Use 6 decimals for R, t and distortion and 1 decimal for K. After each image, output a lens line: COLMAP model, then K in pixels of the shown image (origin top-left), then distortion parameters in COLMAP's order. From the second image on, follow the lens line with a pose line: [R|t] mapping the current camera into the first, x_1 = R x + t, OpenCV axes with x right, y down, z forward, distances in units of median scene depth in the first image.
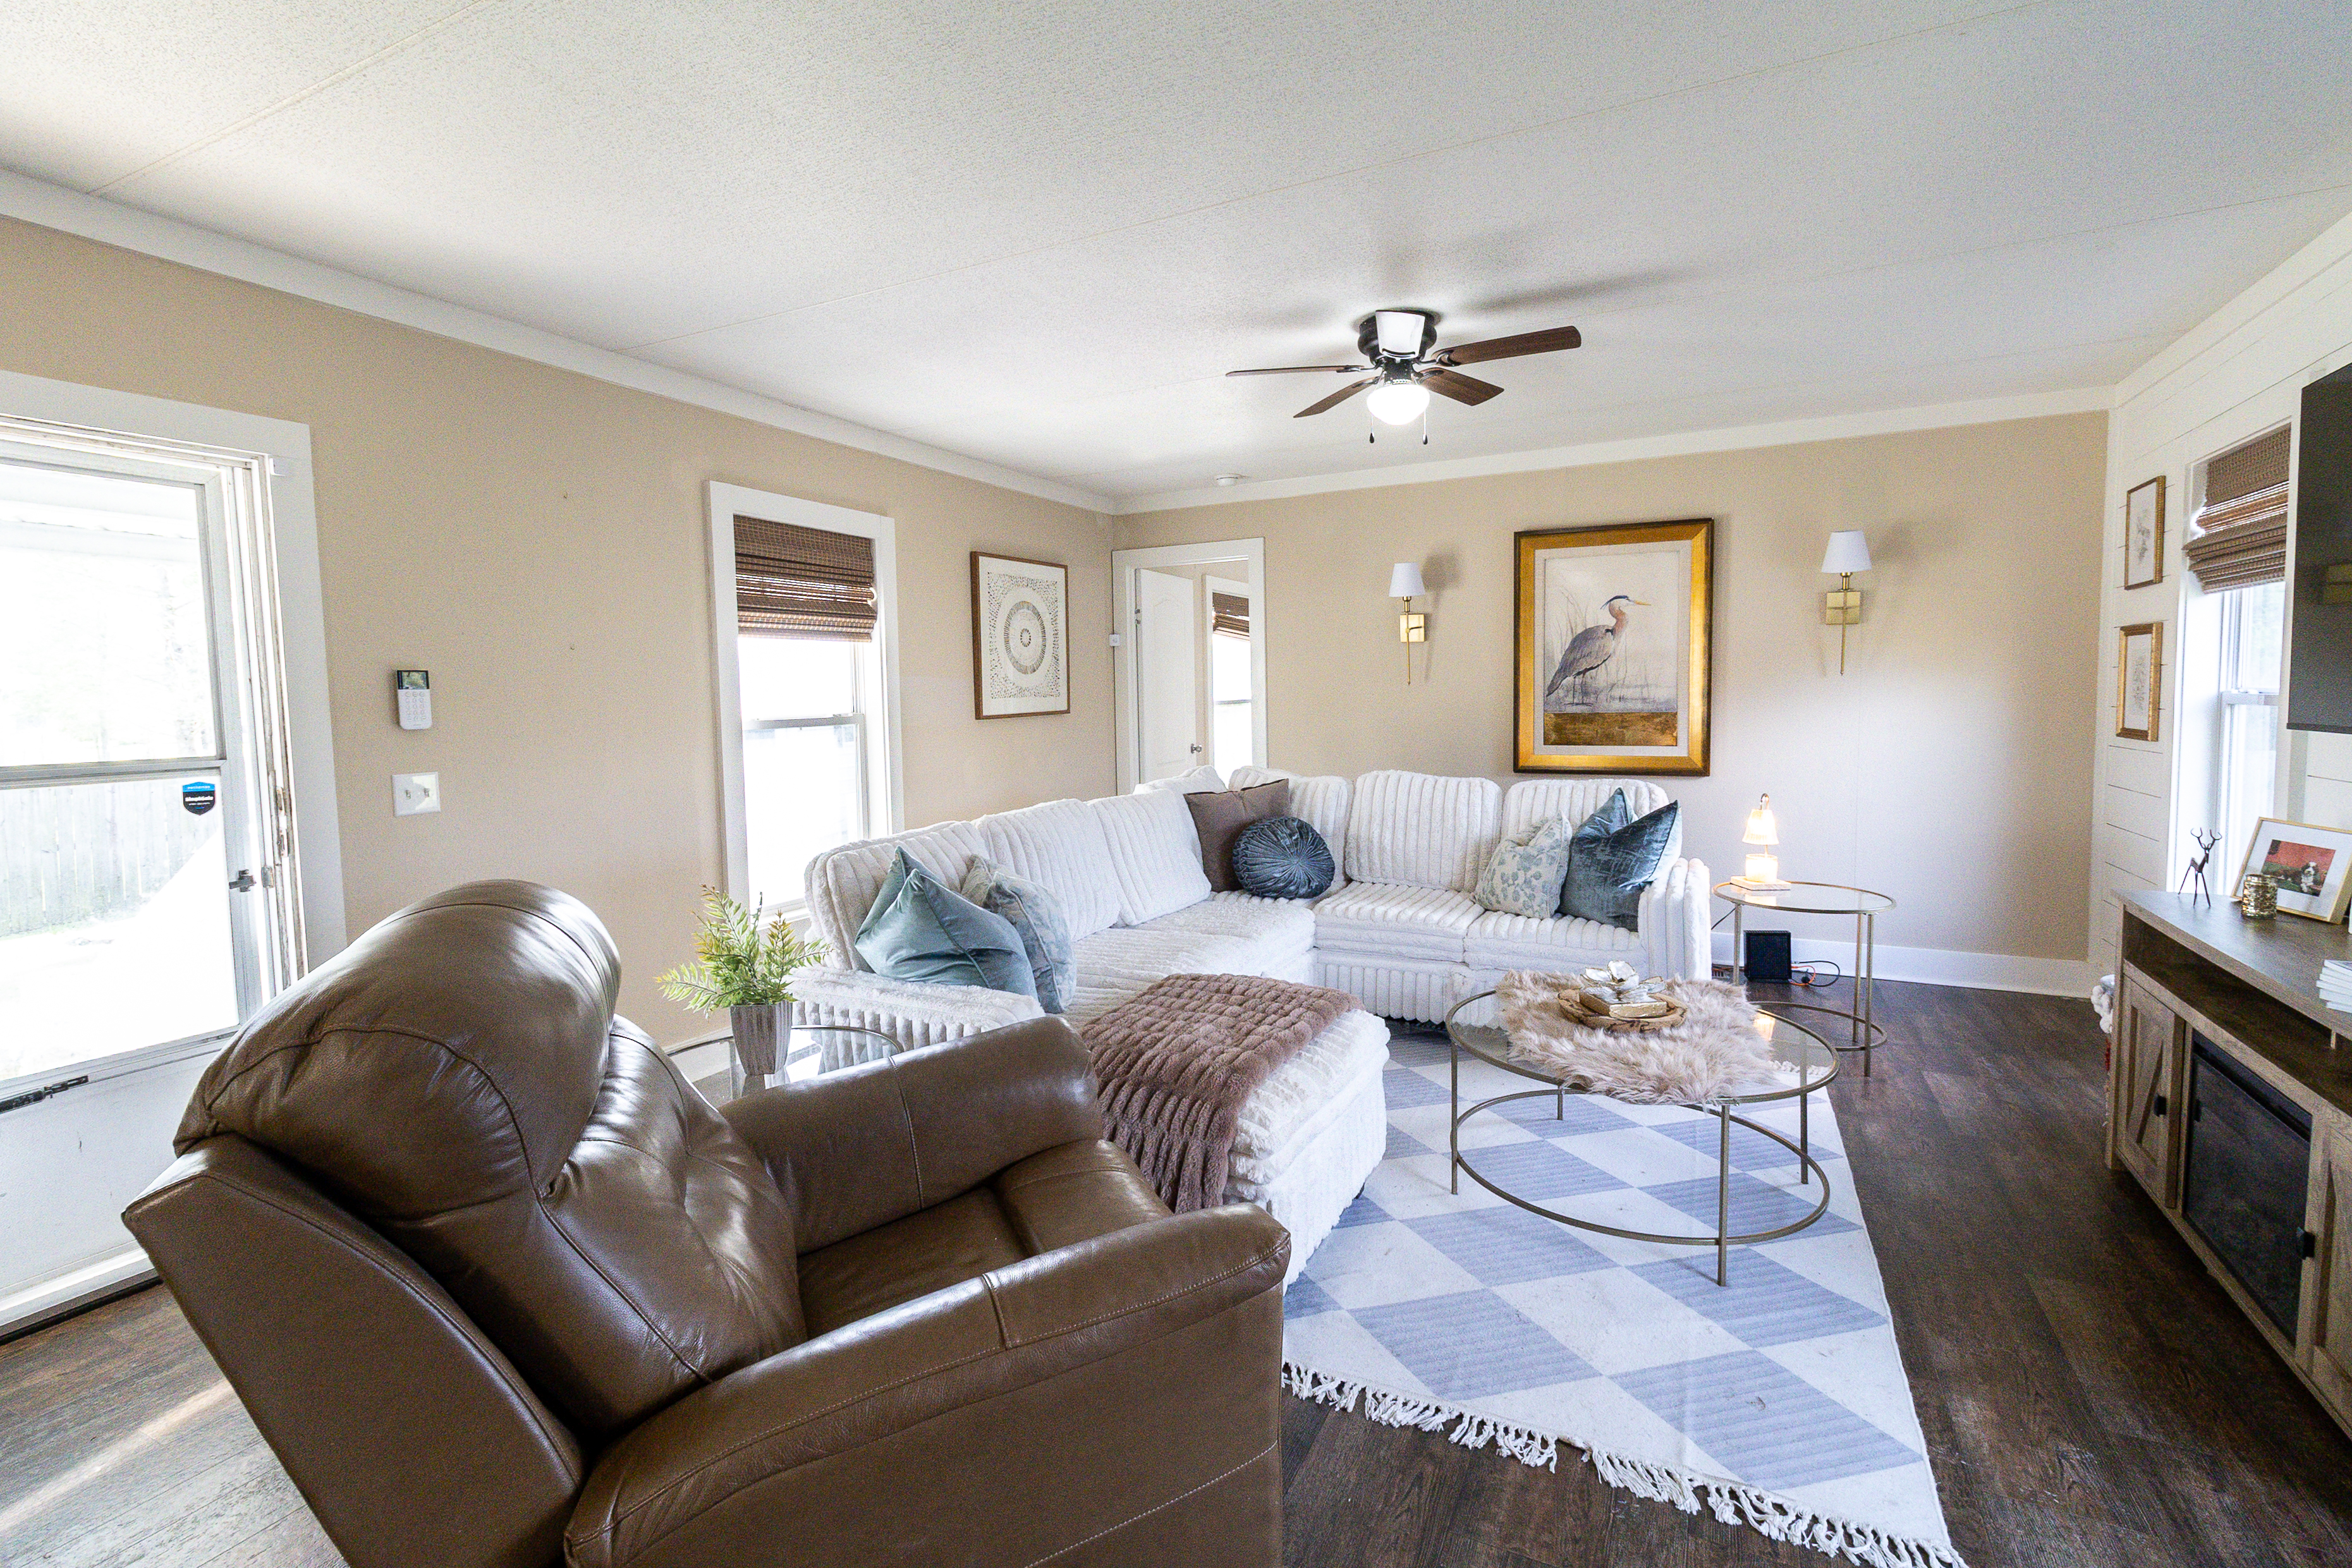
lens RADIAL K [[1072.3, 0, 1174.9], [0, 1072.3, 763.0], [0, 0, 1]] dist [0.004267, 0.001009]
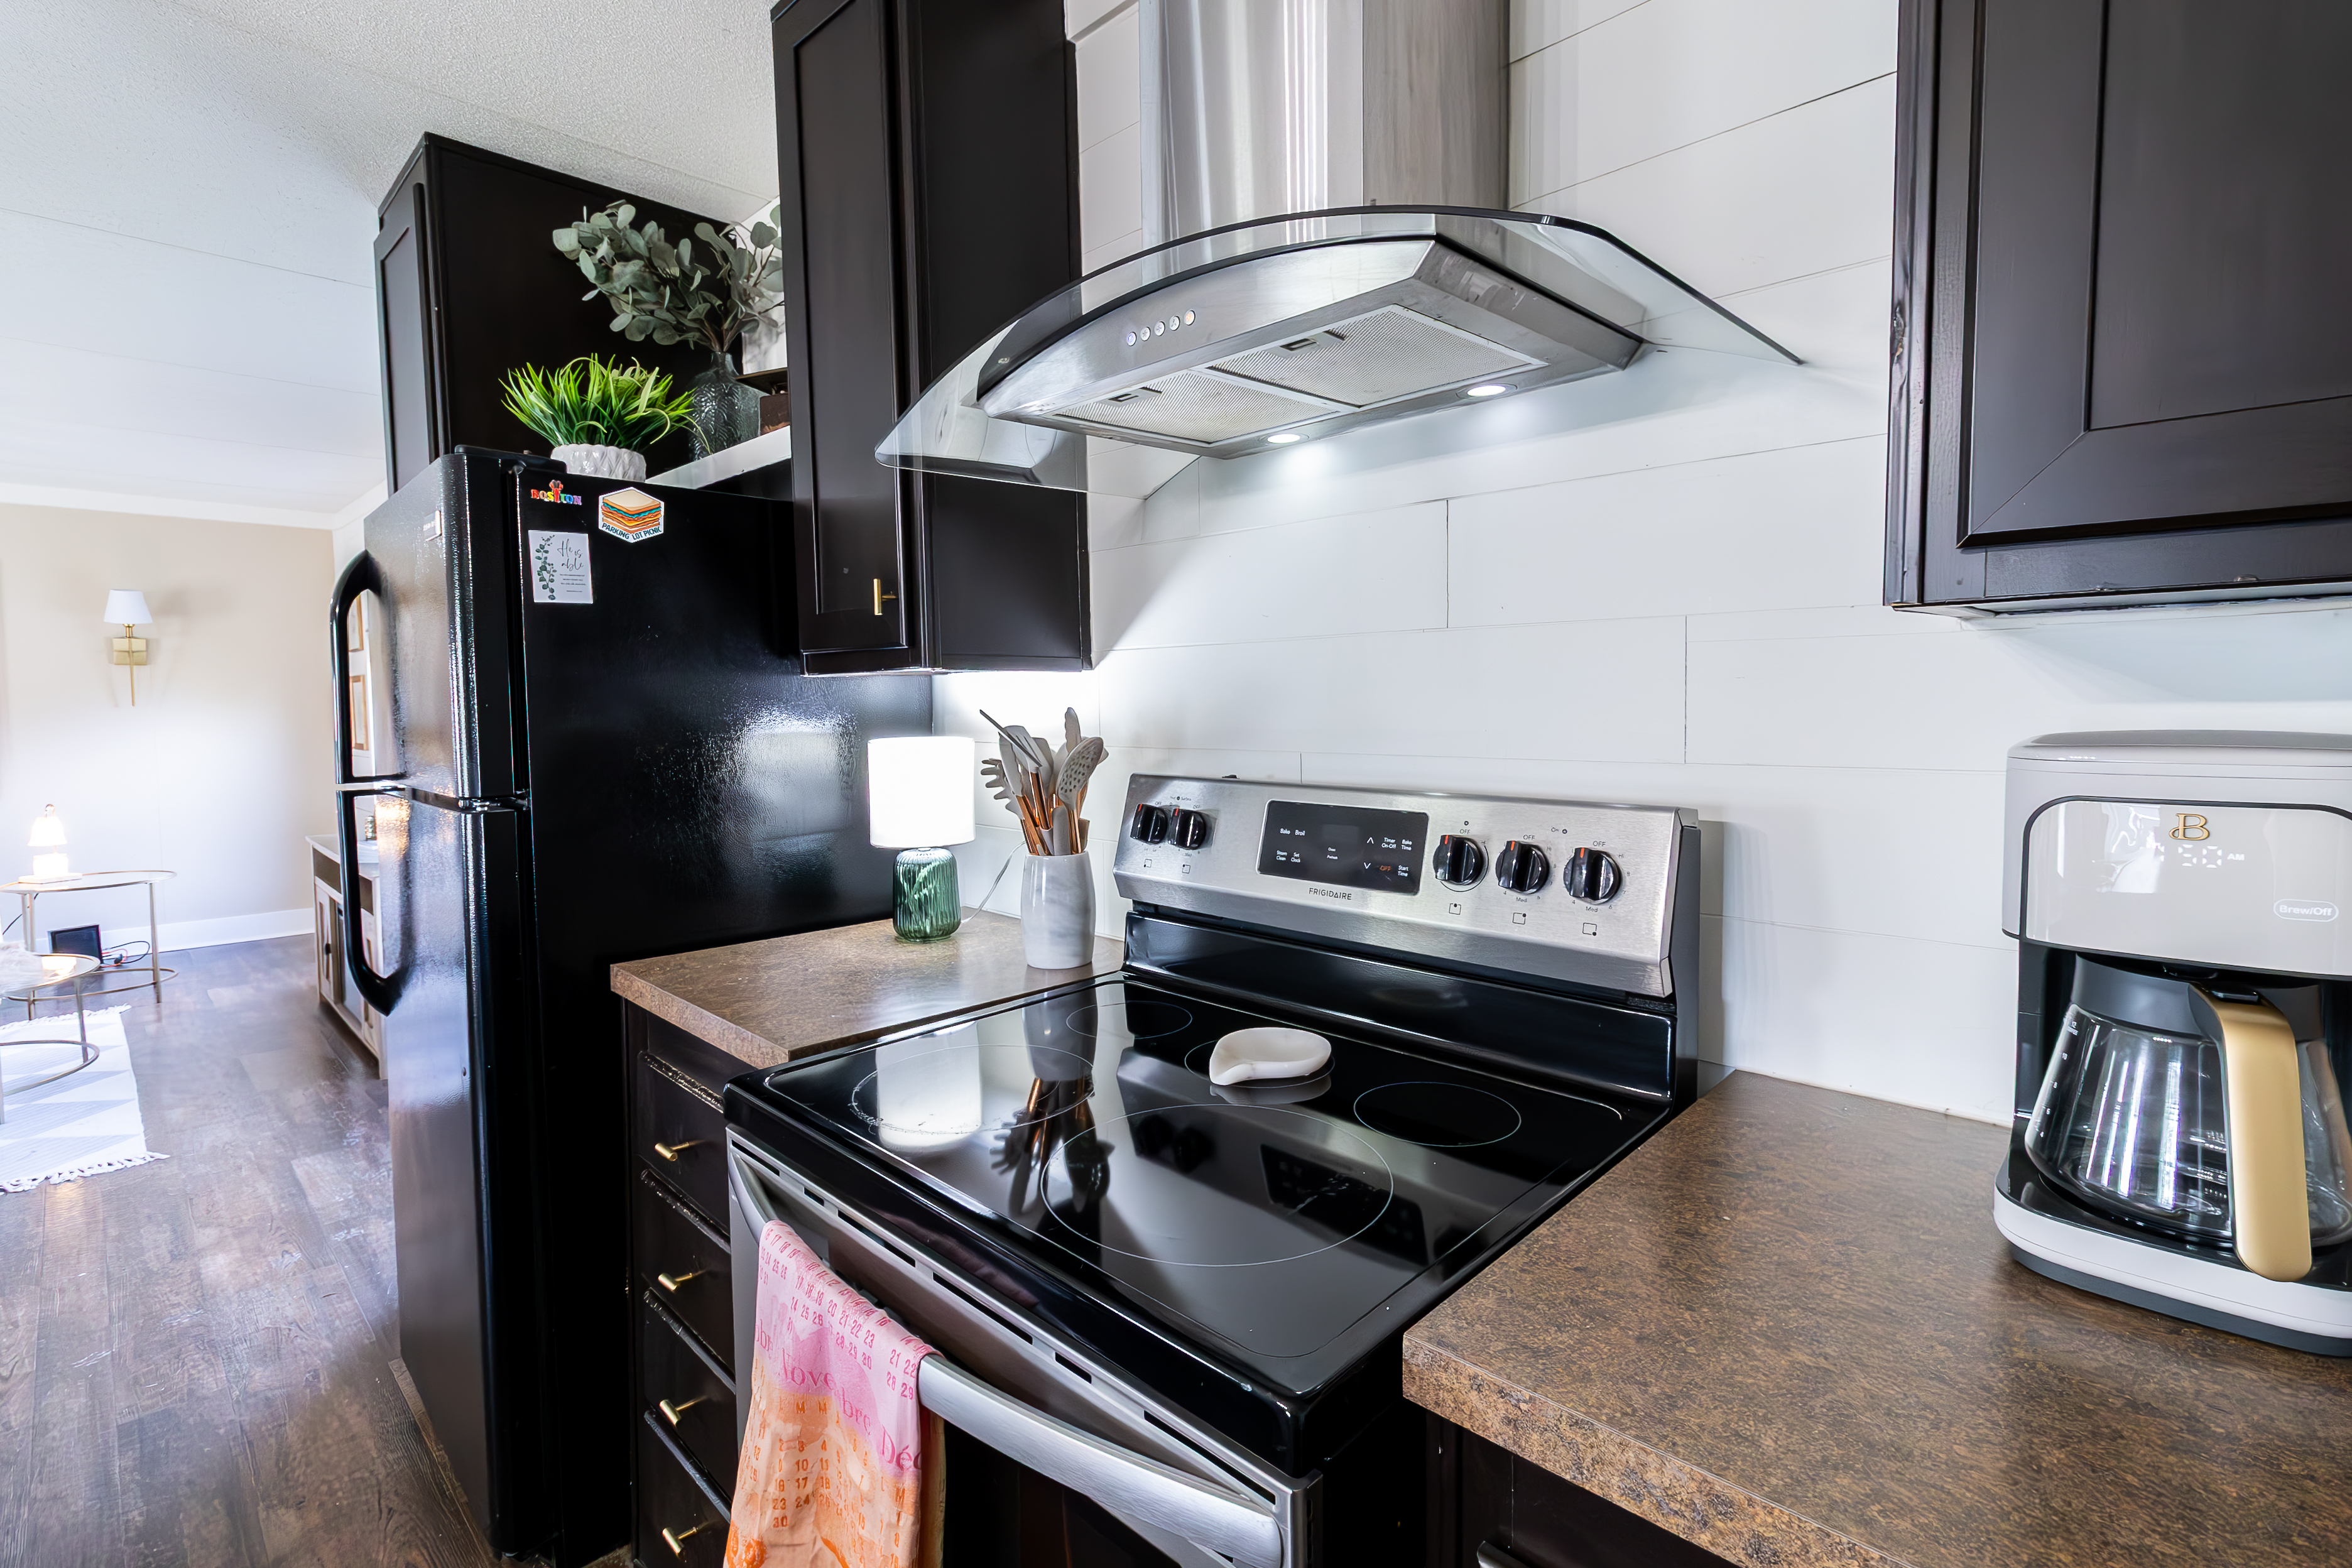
lens RADIAL K [[1078.7, 0, 1193.3], [0, 1078.7, 757.6], [0, 0, 1]] dist [0.000660, 0.000449]
pose [[0.290325, -0.037993, 0.956174, -0.211089], [0.069740, 0.997395, 0.018455, 0.038390], [-0.954383, 0.061325, 0.292218, -0.521333]]
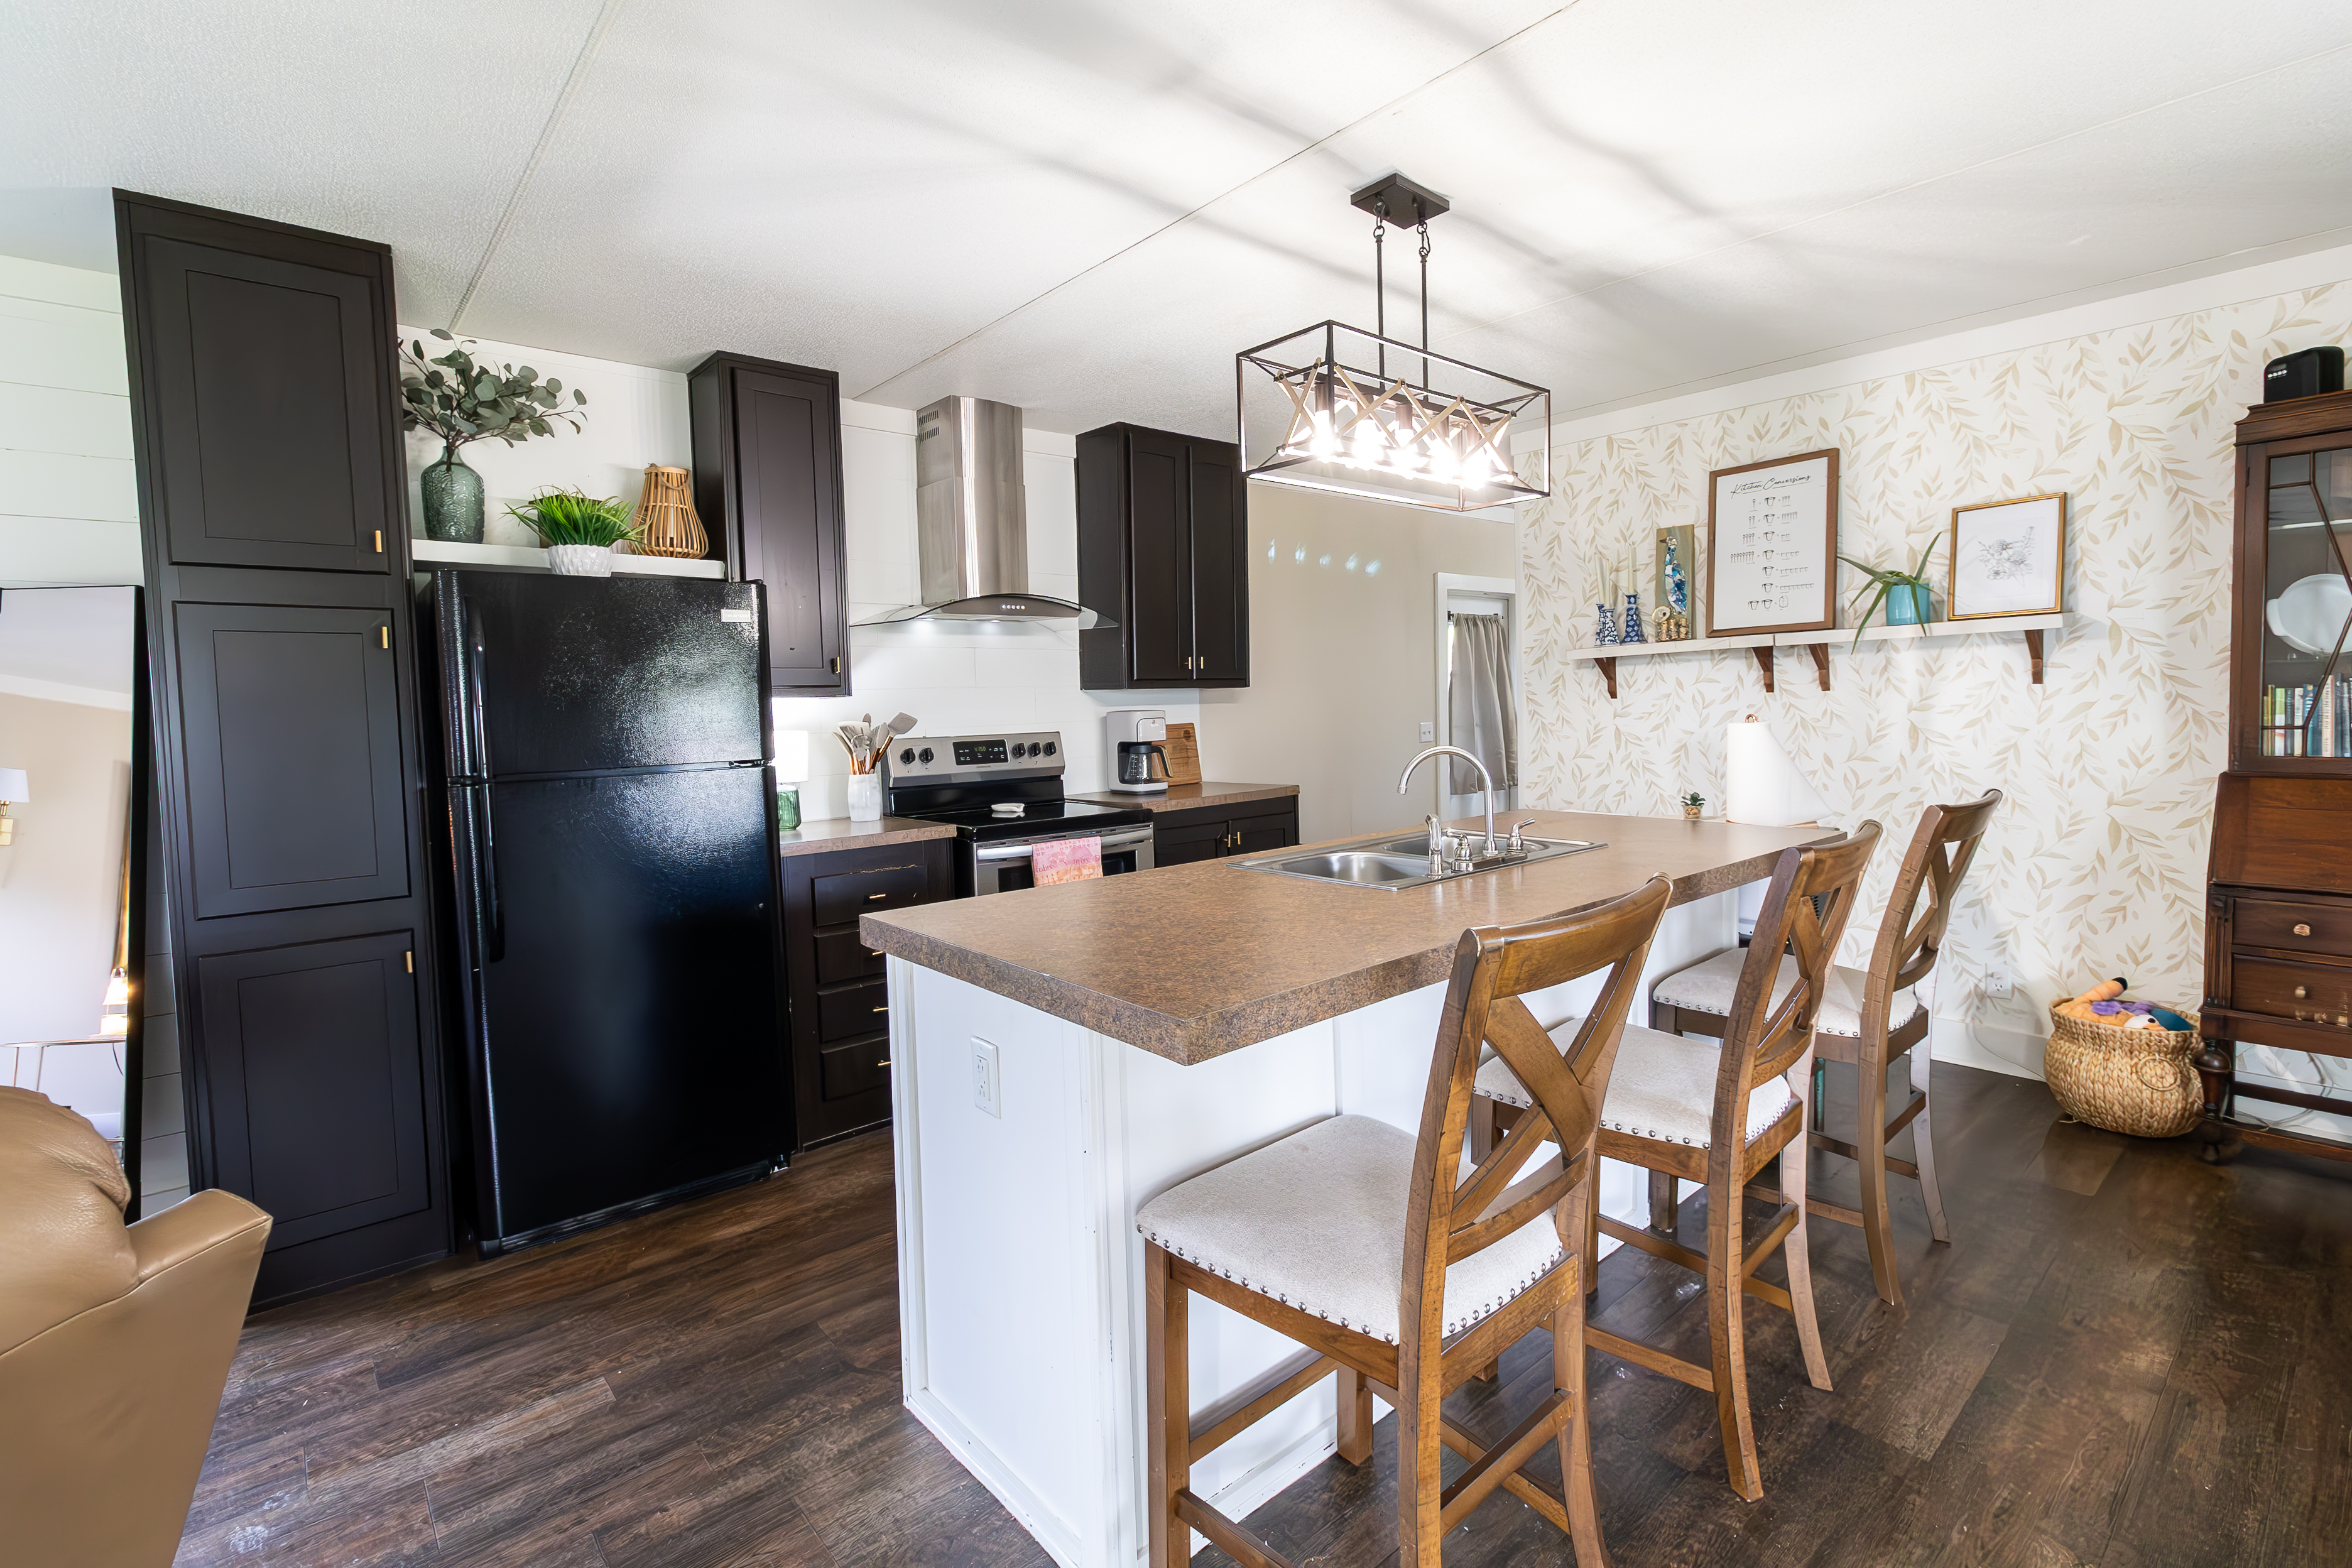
lens RADIAL K [[1073.8, 0, 1180.1], [0, 1073.8, 762.4], [0, 0, 1]] dist [0.001443, 0.000453]
pose [[-0.920793, 0.023701, 0.389331, -0.443755], [0.071809, 0.991392, 0.109480, -0.010834], [-0.383385, 0.128766, -0.914568, 0.316113]]
